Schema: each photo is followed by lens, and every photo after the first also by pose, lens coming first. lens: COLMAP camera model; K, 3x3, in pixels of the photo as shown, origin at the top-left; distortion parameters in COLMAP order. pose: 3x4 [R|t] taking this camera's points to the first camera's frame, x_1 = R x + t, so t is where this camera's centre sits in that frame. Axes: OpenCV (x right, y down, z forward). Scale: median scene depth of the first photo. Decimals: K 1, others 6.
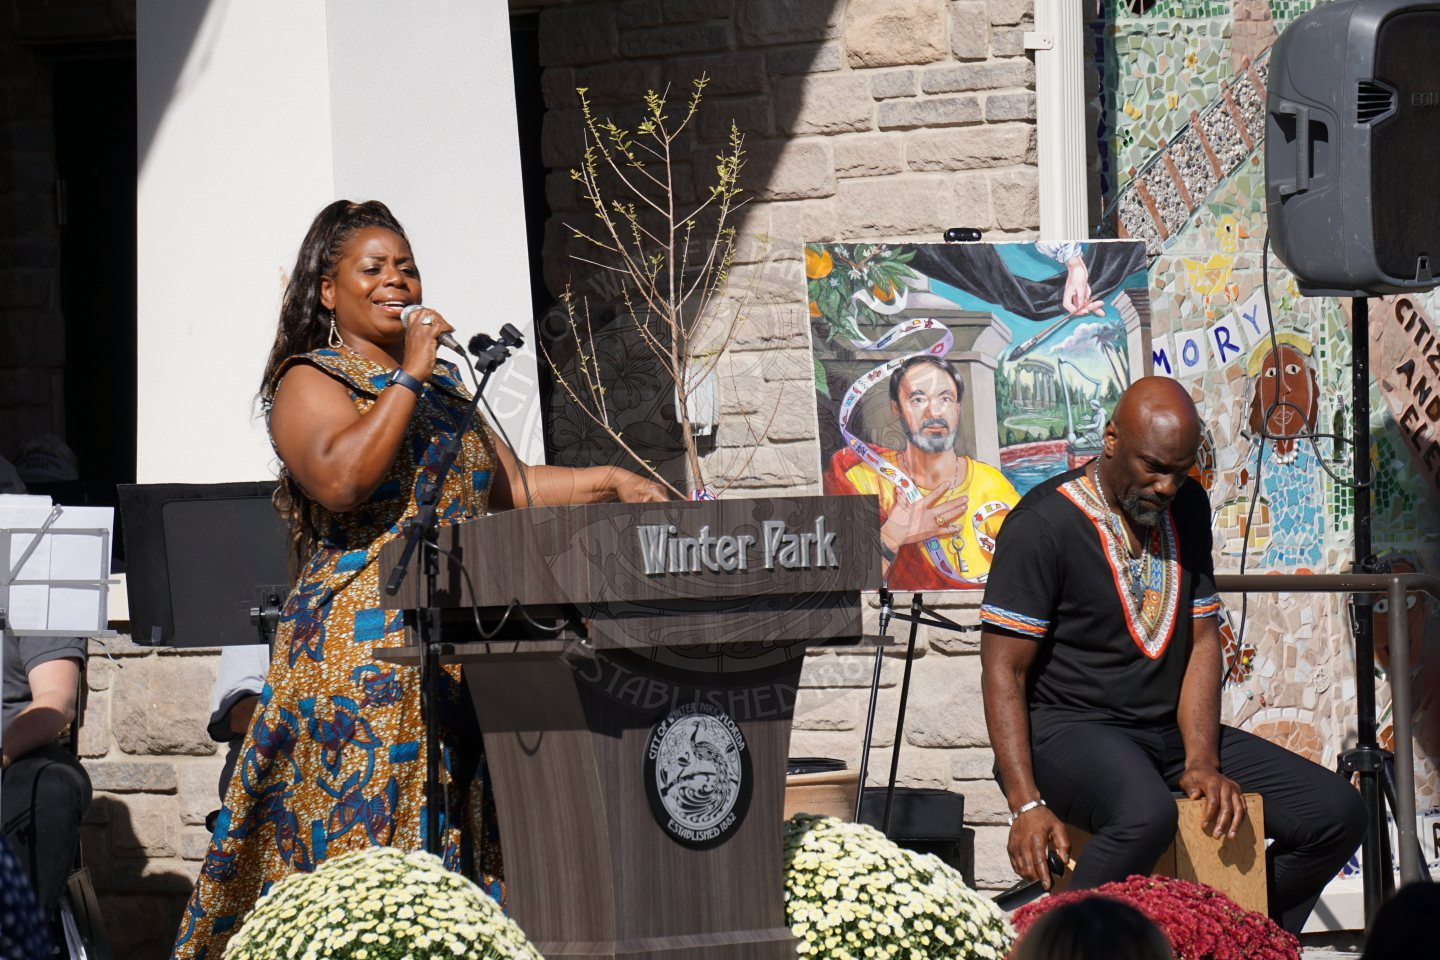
lens RADIAL K [[9379.8, 0, 719.8], [0, 9379.8, 508.7], [0, 0, 1]] dist [2.891447, 21.691252]
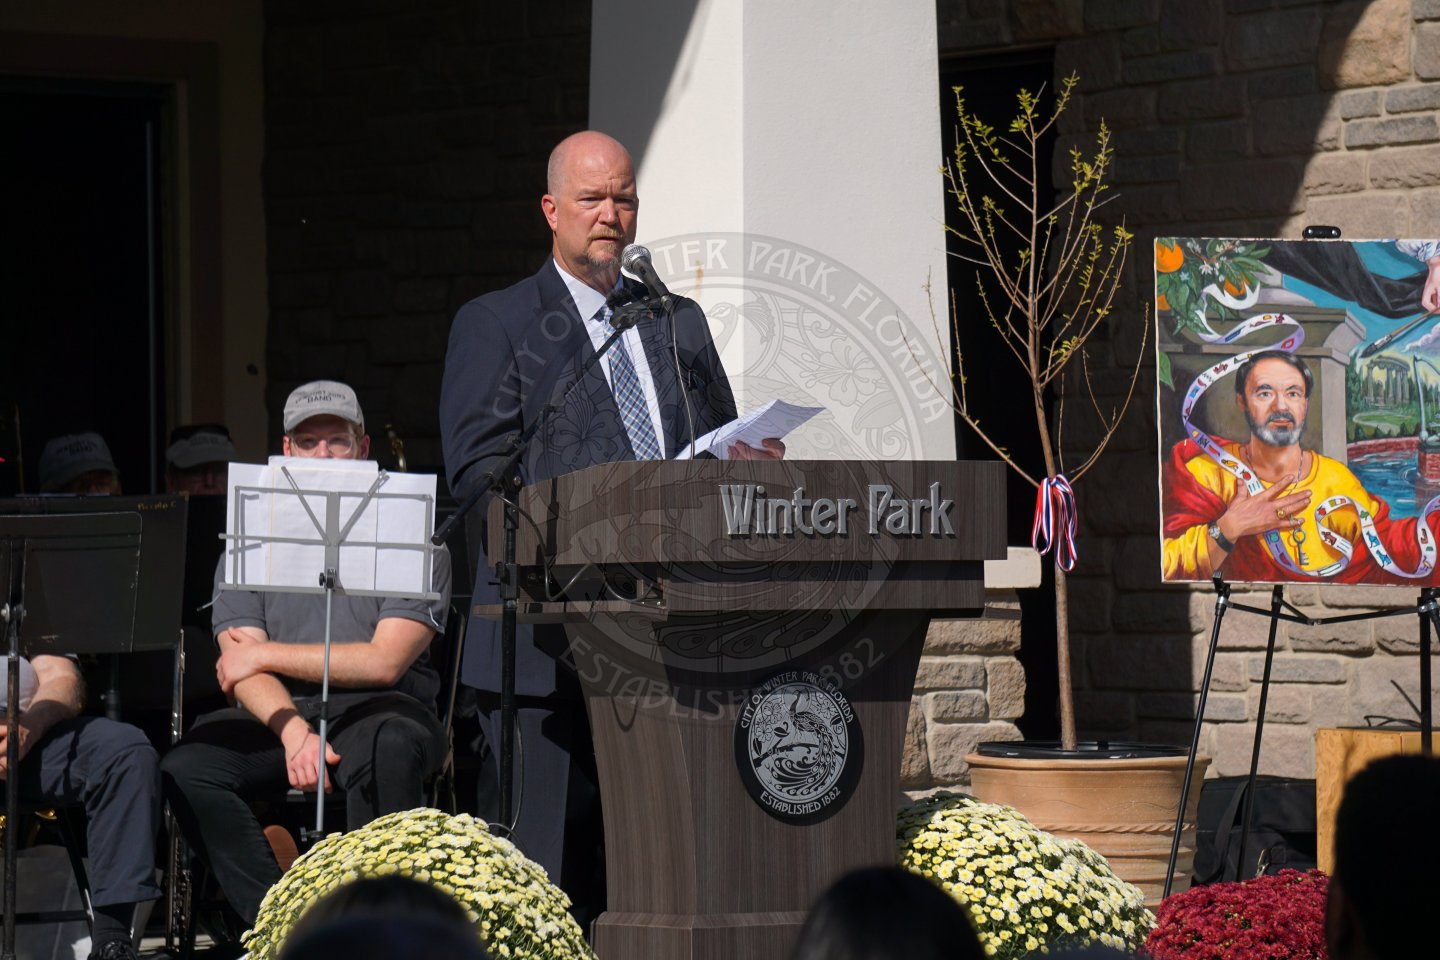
lens RADIAL K [[6826.8, 0, 720.0], [0, 6826.8, 515.2], [0, 0, 1]] dist [1.695193, 13.835692]
pose [[0.984815, 0.027194, -0.171465, 0.091172], [-0.028558, 0.999577, -0.005498, 0.007256], [0.171243, 0.010311, 0.985175, 0.255947]]
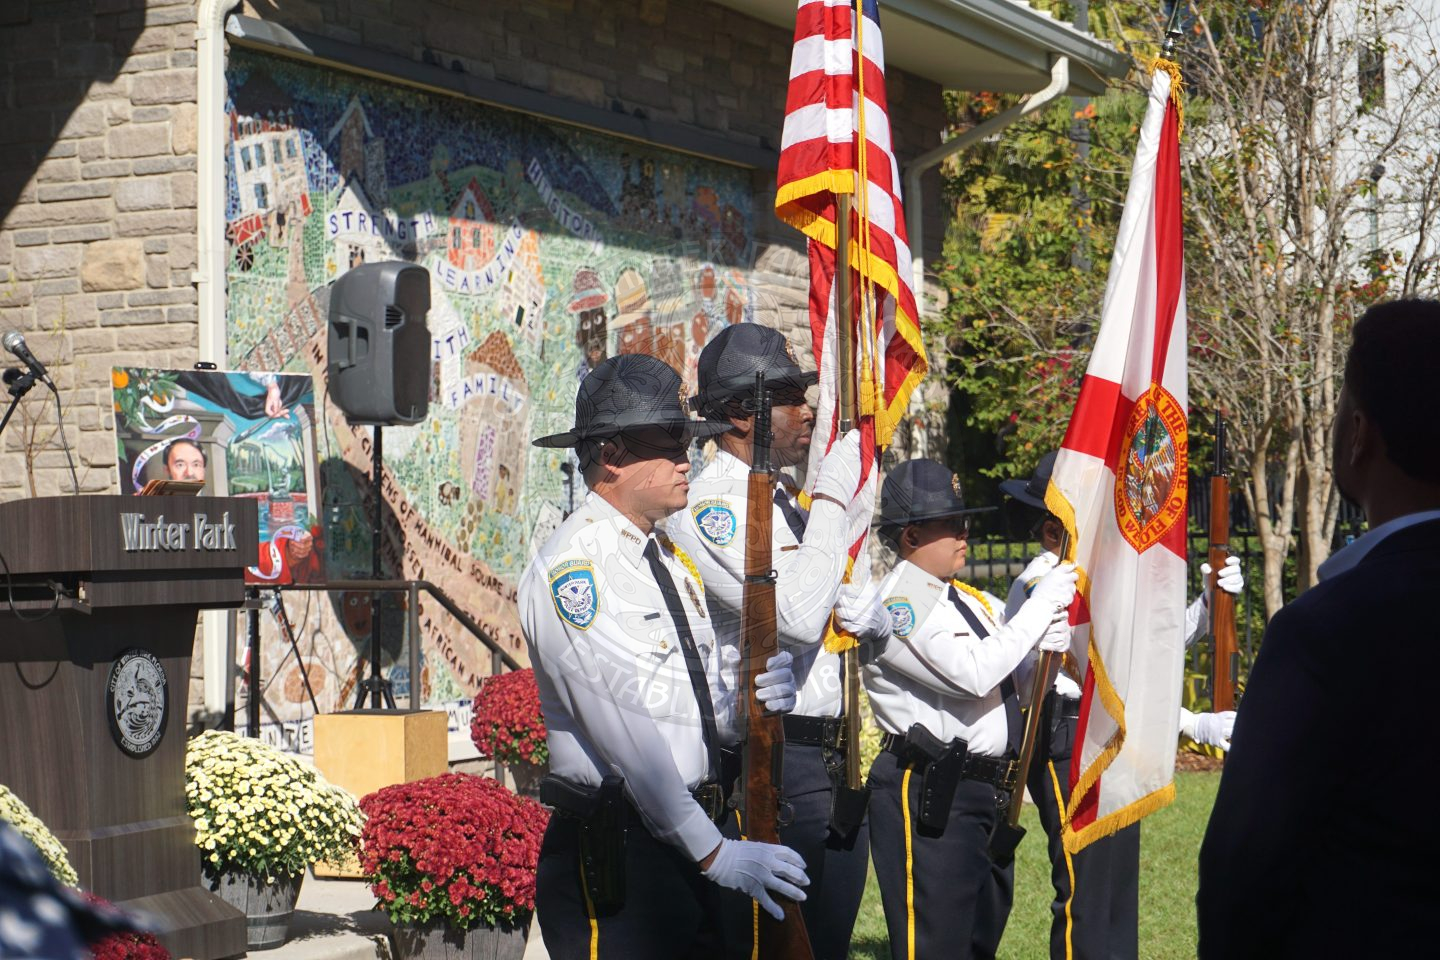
lens RADIAL K [[3061.5, 0, 720.0], [0, 3061.5, 480.0], [0, 0, 1]] dist [-0.007531, 0.049805]
pose [[0.954771, 0.024557, 0.296326, -0.046250], [-0.013456, 0.999131, -0.039442, 0.010535], [-0.297037, 0.033671, 0.954272, 0.468138]]
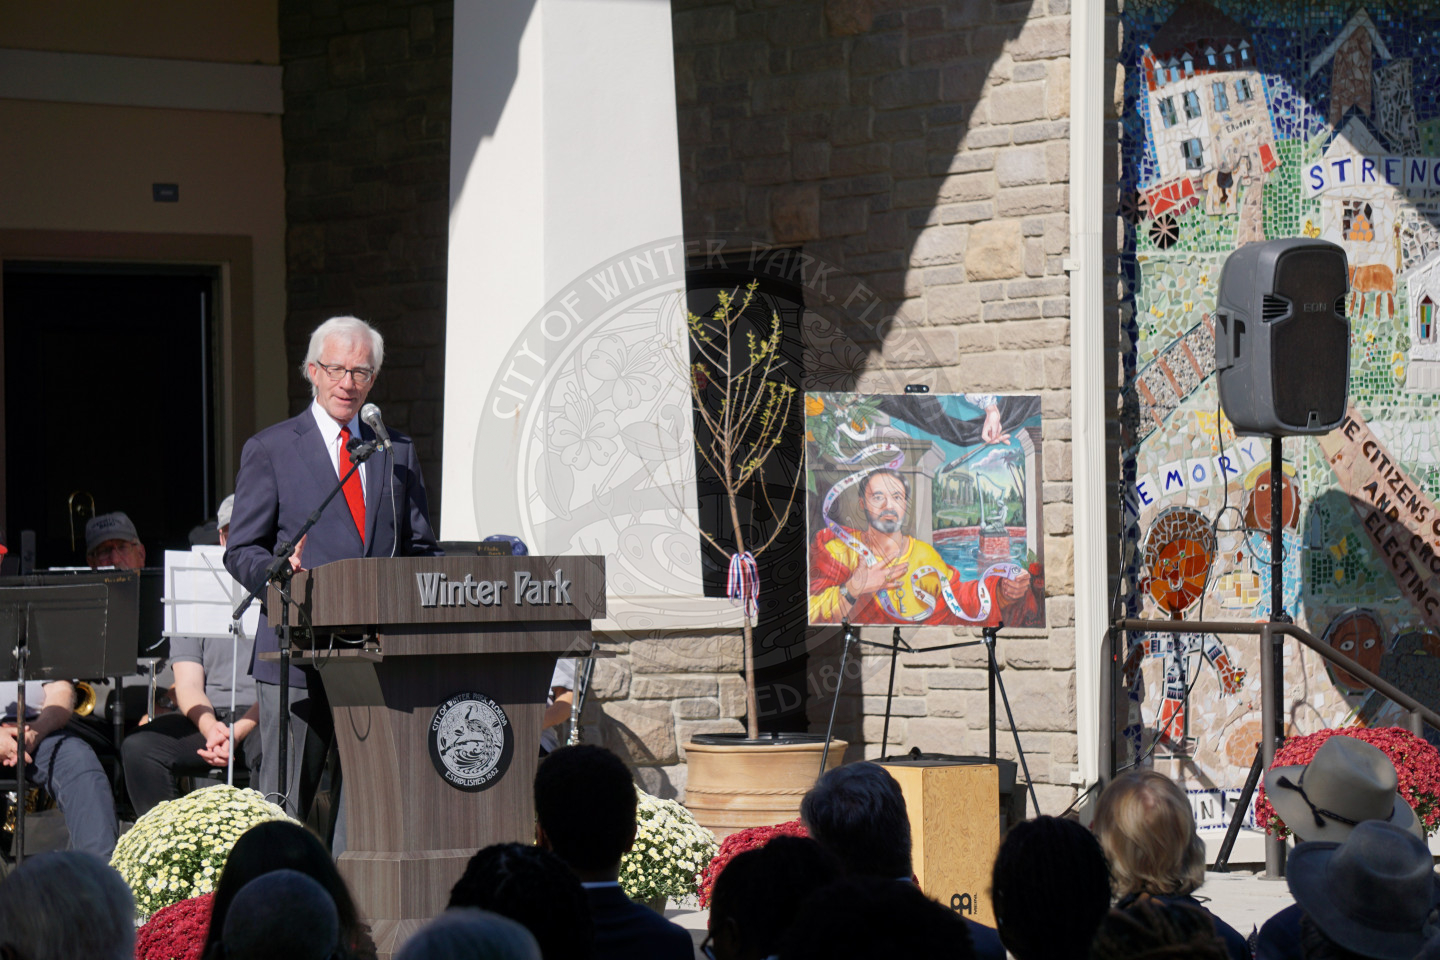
lens RADIAL K [[5667.0, 0, 720.3], [0, 5667.0, 514.7], [0, 0, 1]] dist [1.278850, 3.262653]
pose [[0.977785, 0.020637, -0.208592, 0.185527], [-0.022757, 0.999711, -0.007767, -0.001209], [0.208371, 0.012341, 0.977972, 0.106934]]
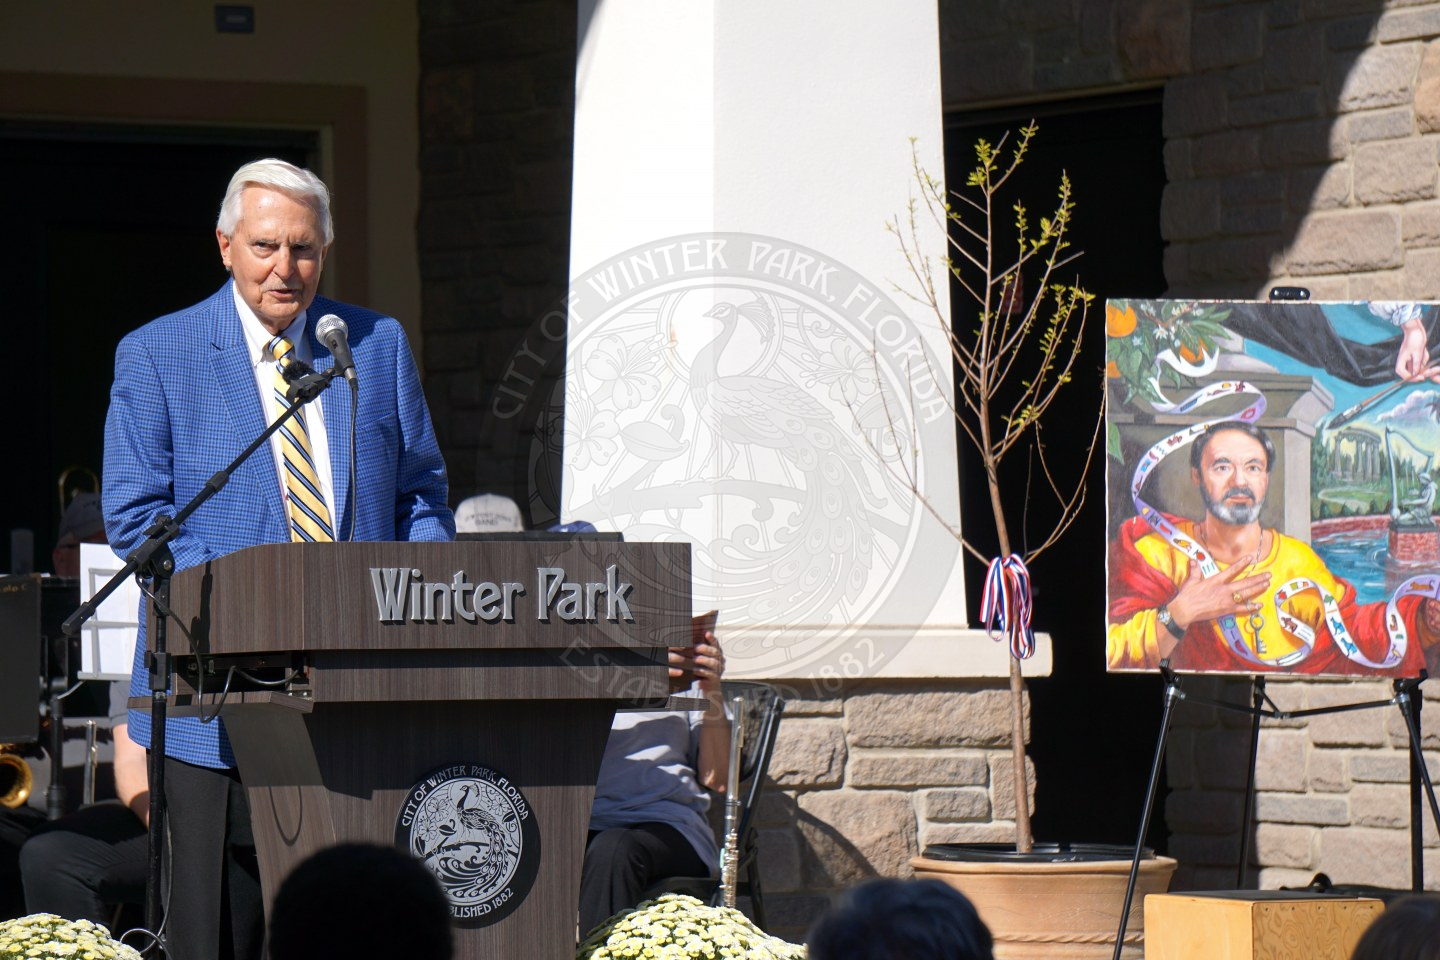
lens RADIAL K [[7815.5, 0, 719.6], [0, 7815.5, 507.5], [0, 0, 1]] dist [2.420880, 1.390100]
pose [[0.958292, 0.024945, -0.284699, 0.197118], [-0.029752, 0.999478, -0.012572, 0.003757], [0.284237, 0.020518, 0.958535, 0.230291]]
